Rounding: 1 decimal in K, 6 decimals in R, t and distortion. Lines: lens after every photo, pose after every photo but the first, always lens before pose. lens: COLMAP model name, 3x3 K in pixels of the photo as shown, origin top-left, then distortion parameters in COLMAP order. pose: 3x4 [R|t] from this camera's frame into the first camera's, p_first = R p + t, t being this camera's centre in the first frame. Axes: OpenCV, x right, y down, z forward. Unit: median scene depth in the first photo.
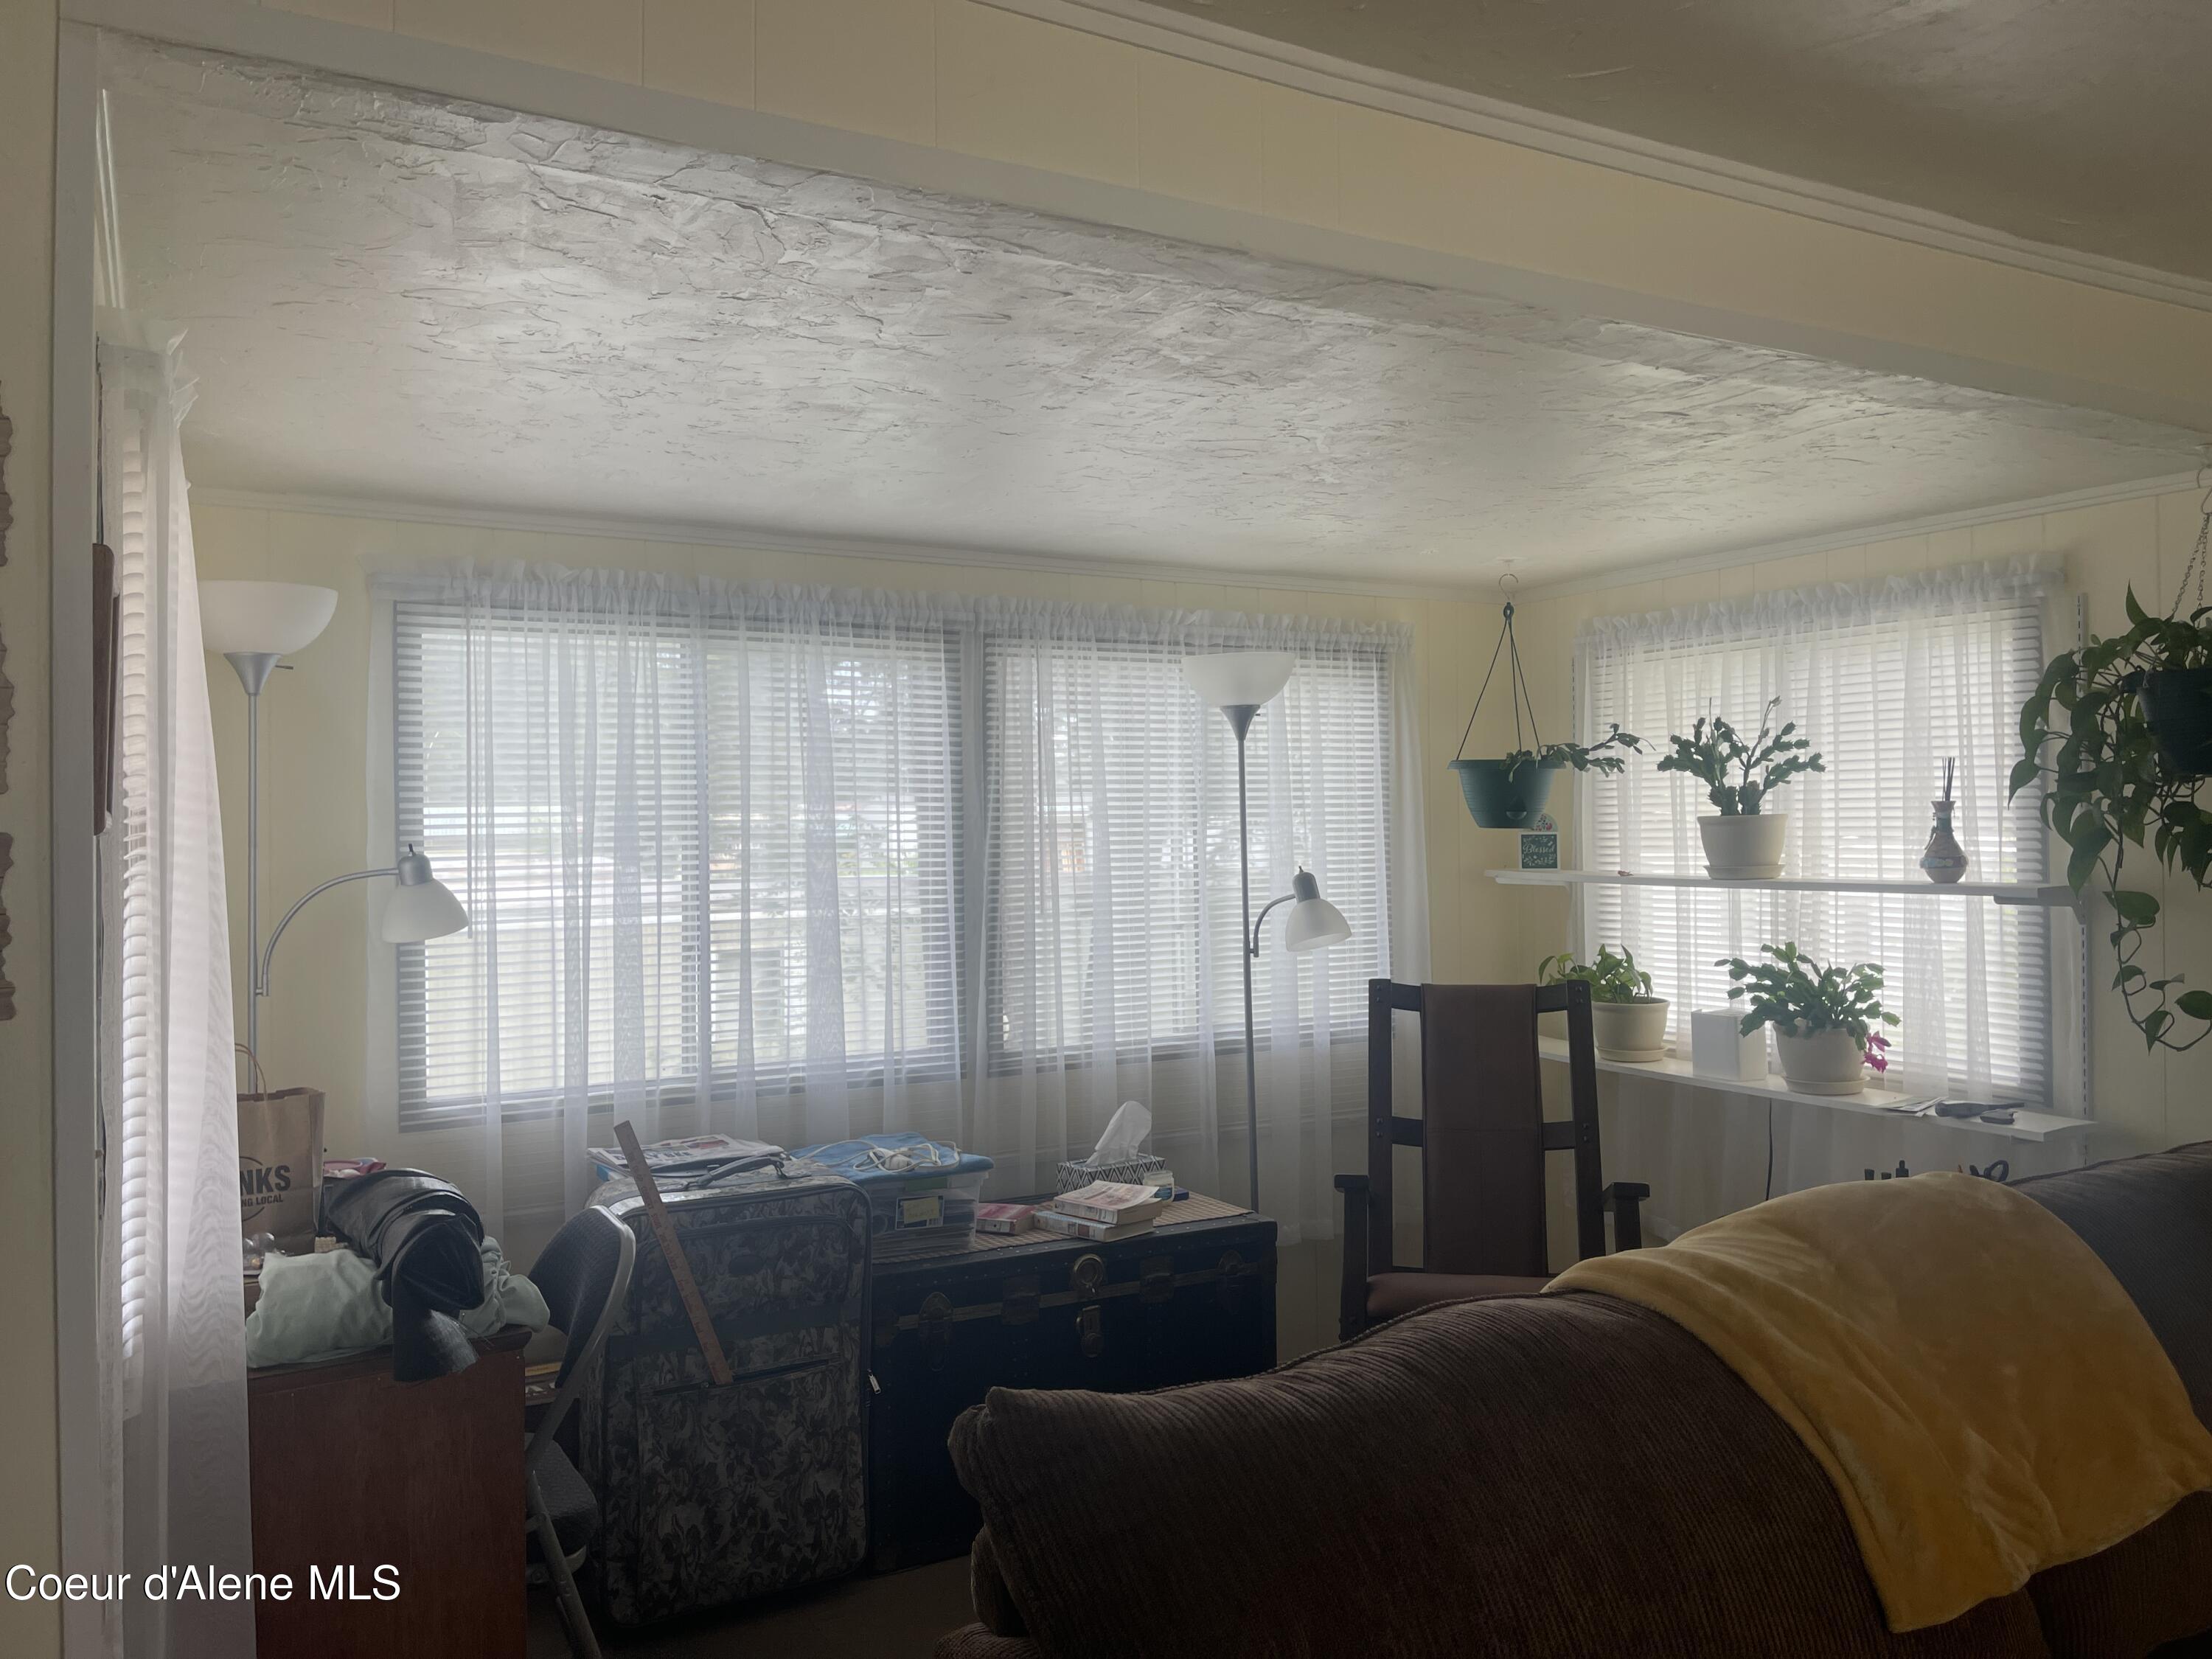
lens RADIAL K [[1705.4, 0, 1106.0], [0, 1705.4, 829.5], [0, 0, 1]] dist [0.105991, -0.138578]
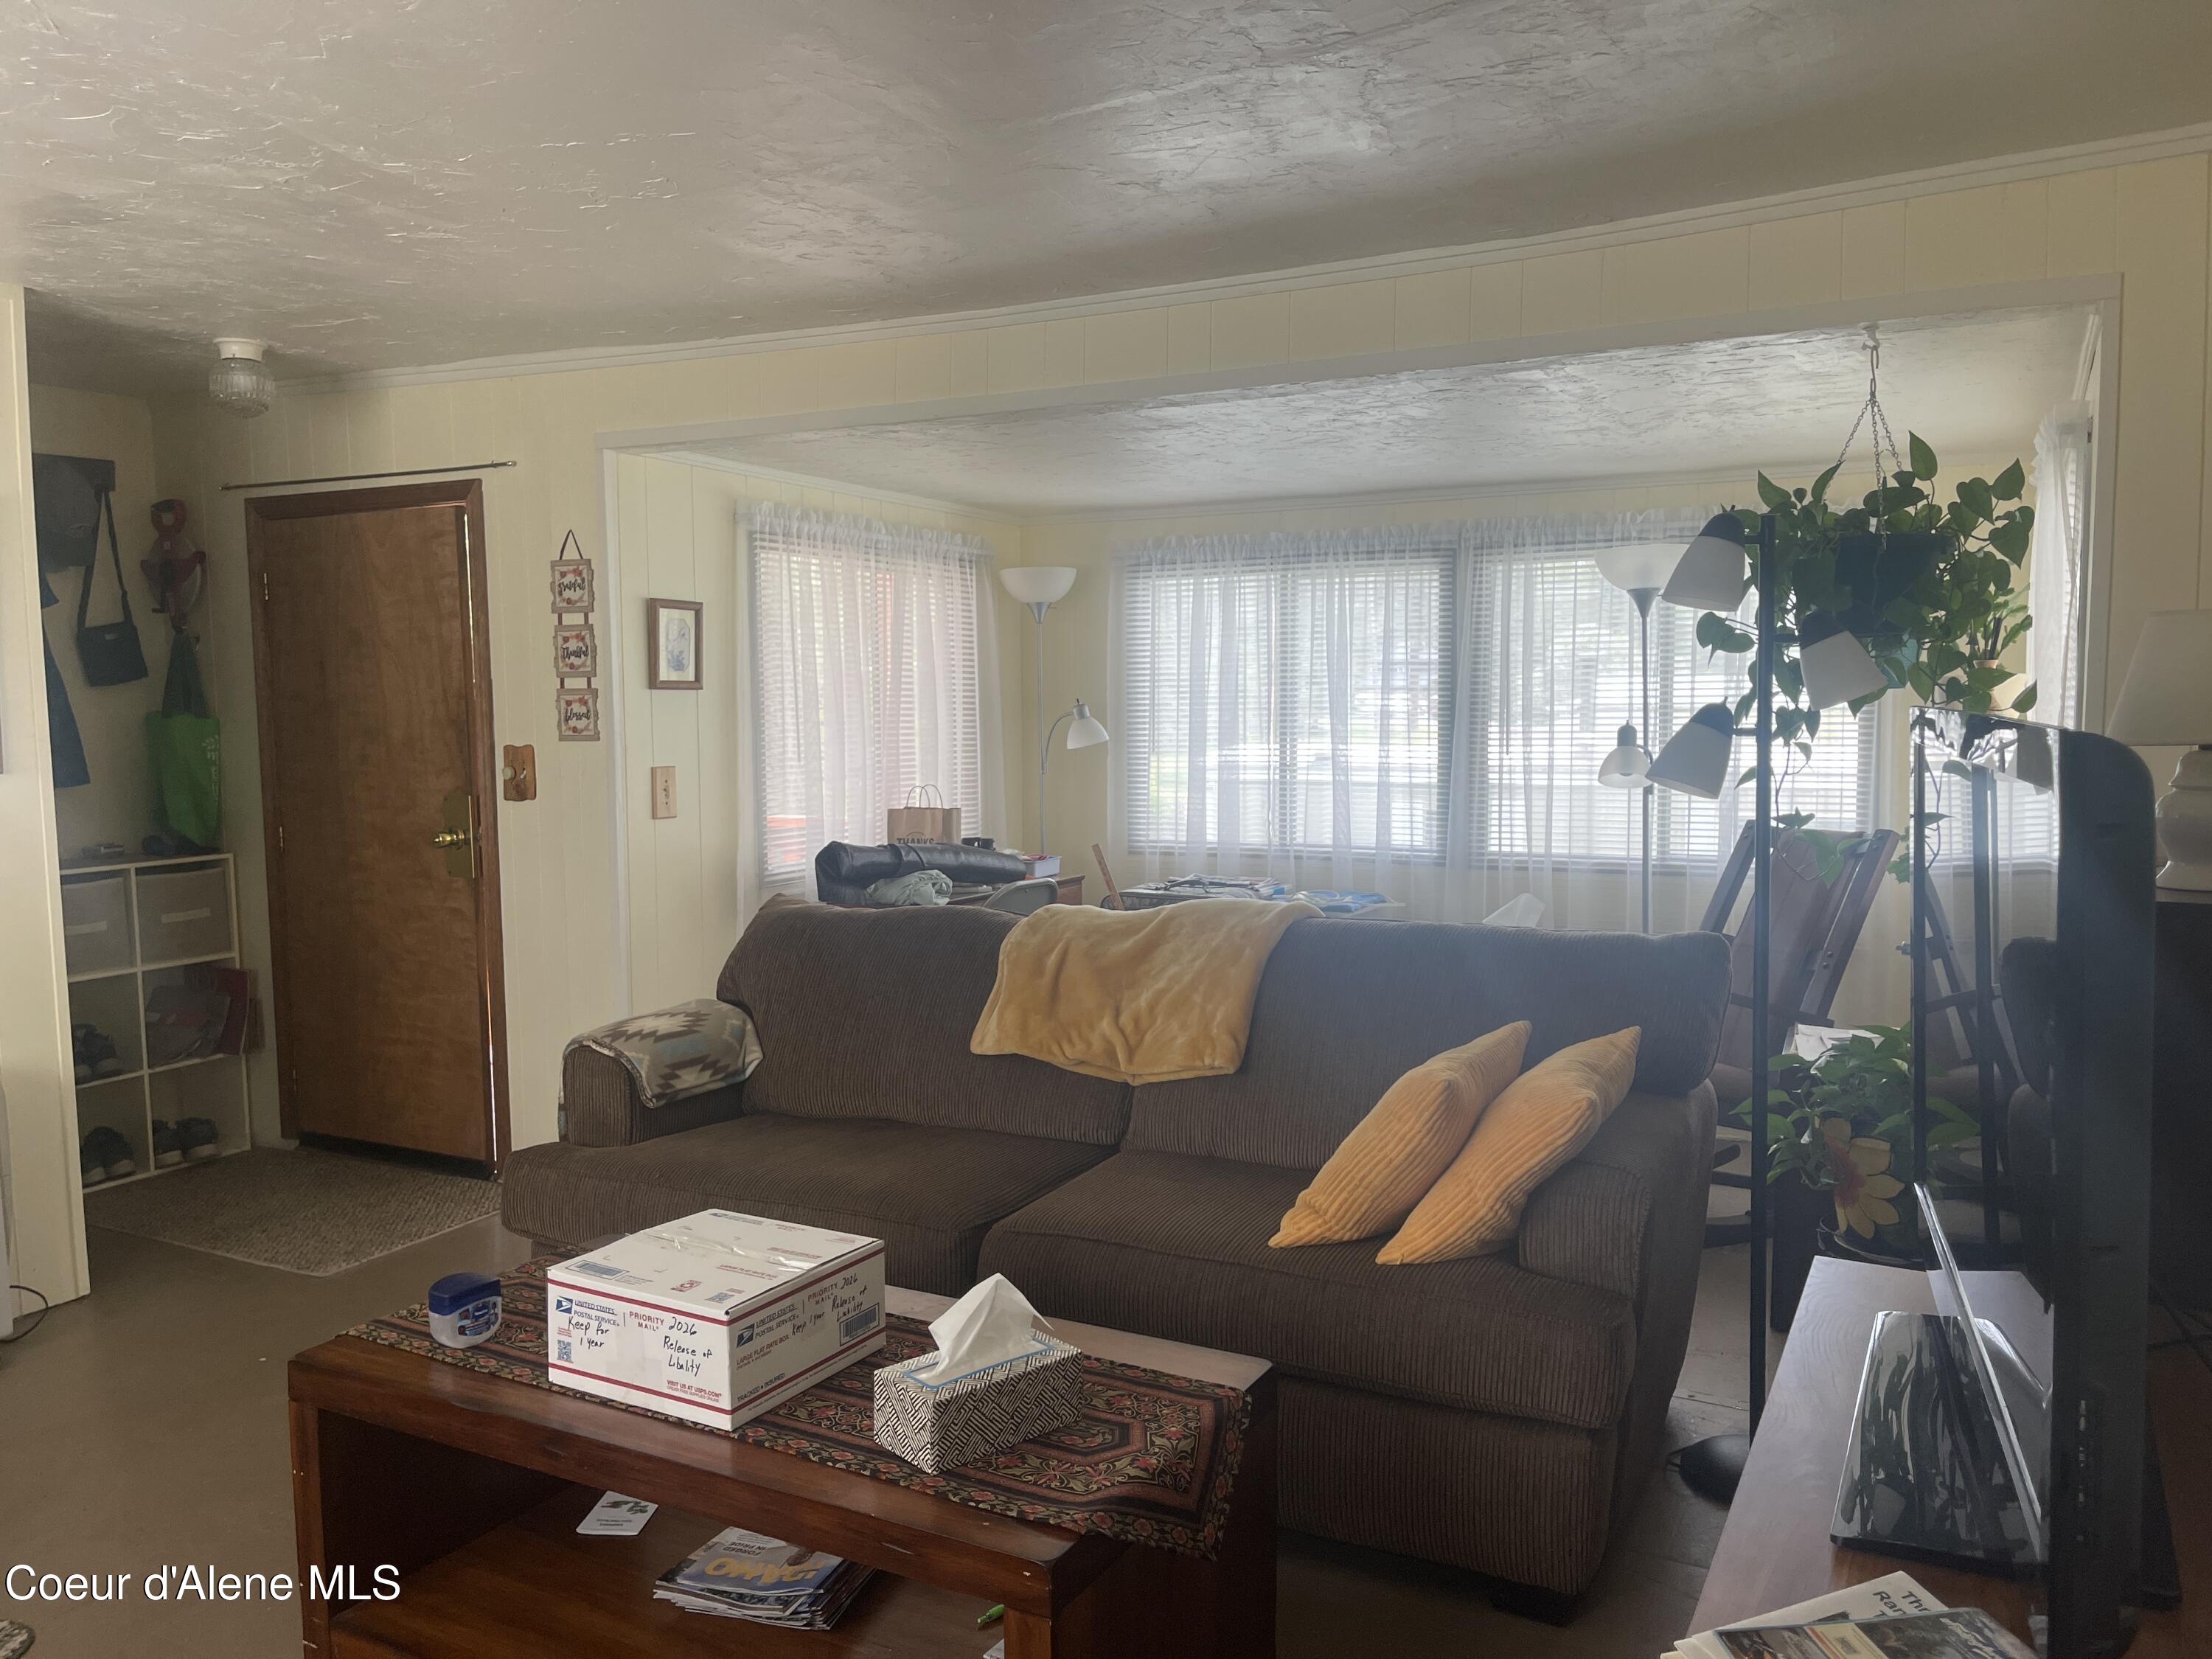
lens RADIAL K [[1705.4, 0, 1106.0], [0, 1705.4, 829.5], [0, 0, 1]] dist [0.105991, -0.138578]
pose [[0.529728, 0.077442, -0.844625, 0.964251], [0.005266, 0.995503, 0.094578, -0.021470], [0.848151, -0.054548, 0.526939, 0.014711]]
